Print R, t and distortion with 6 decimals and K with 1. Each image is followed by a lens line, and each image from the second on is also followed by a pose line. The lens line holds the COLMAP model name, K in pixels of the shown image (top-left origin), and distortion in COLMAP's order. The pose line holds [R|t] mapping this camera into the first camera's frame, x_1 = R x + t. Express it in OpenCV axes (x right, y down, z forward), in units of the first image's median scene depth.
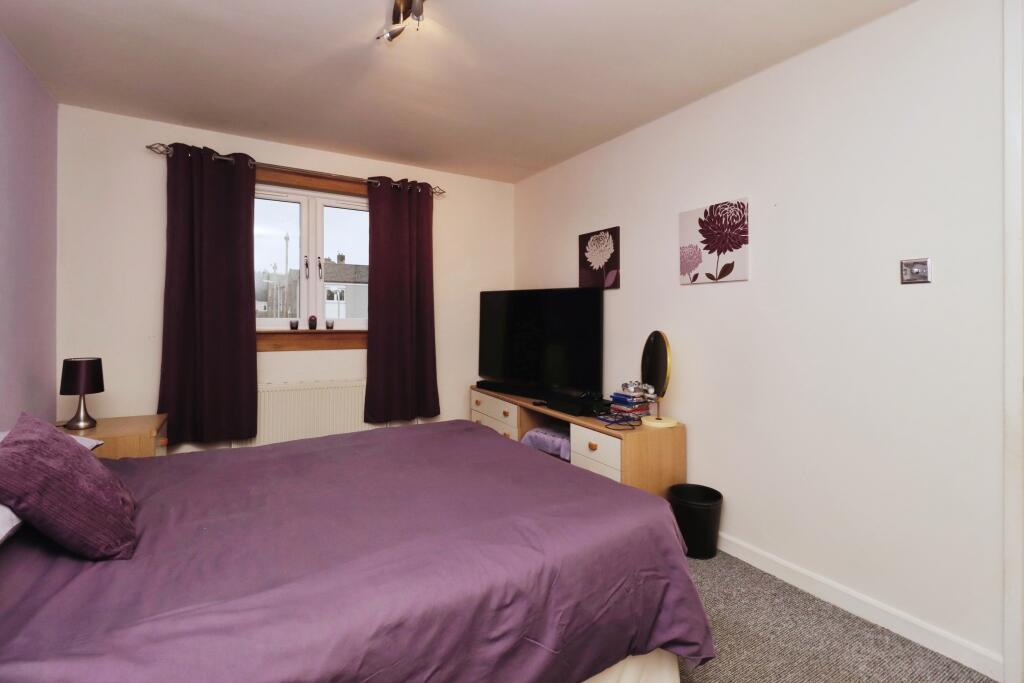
lens RADIAL K [[467.3, 0, 508.0], [0, 467.3, 315.9], [0, 0, 1]] dist [0.001251, 0.000095]
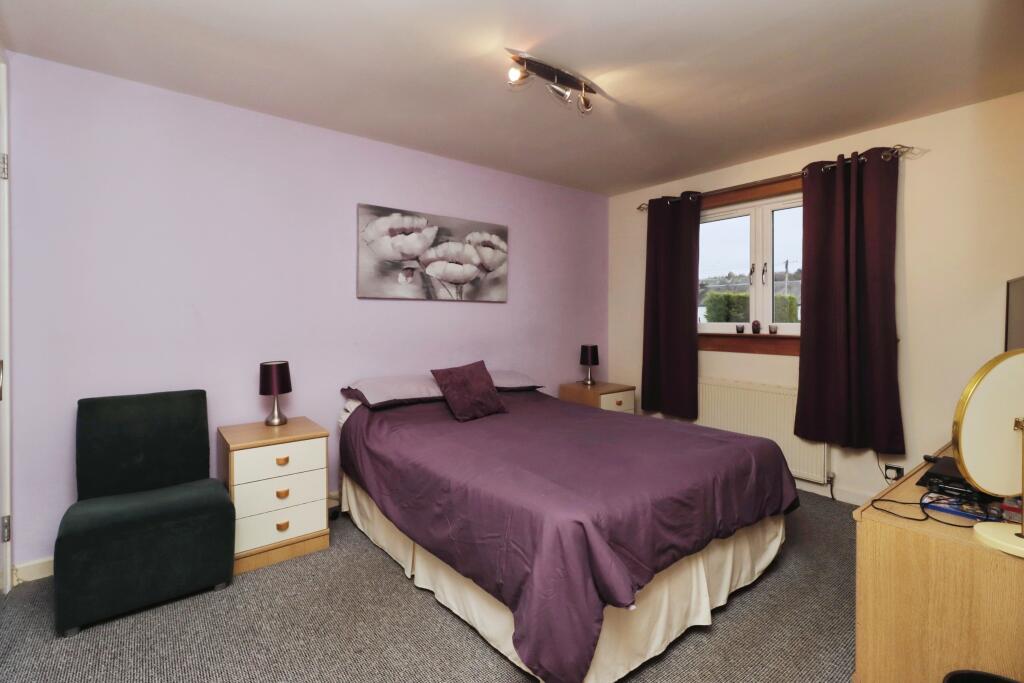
lens RADIAL K [[467.3, 0, 508.0], [0, 467.3, 315.9], [0, 0, 1]] dist [0.001251, 0.000095]
pose [[0.138418, -0.011162, -0.990311, 0.543591], [-0.001560, 0.999933, -0.011489, 0.002256], [0.990373, 0.003135, 0.138392, 0.316258]]
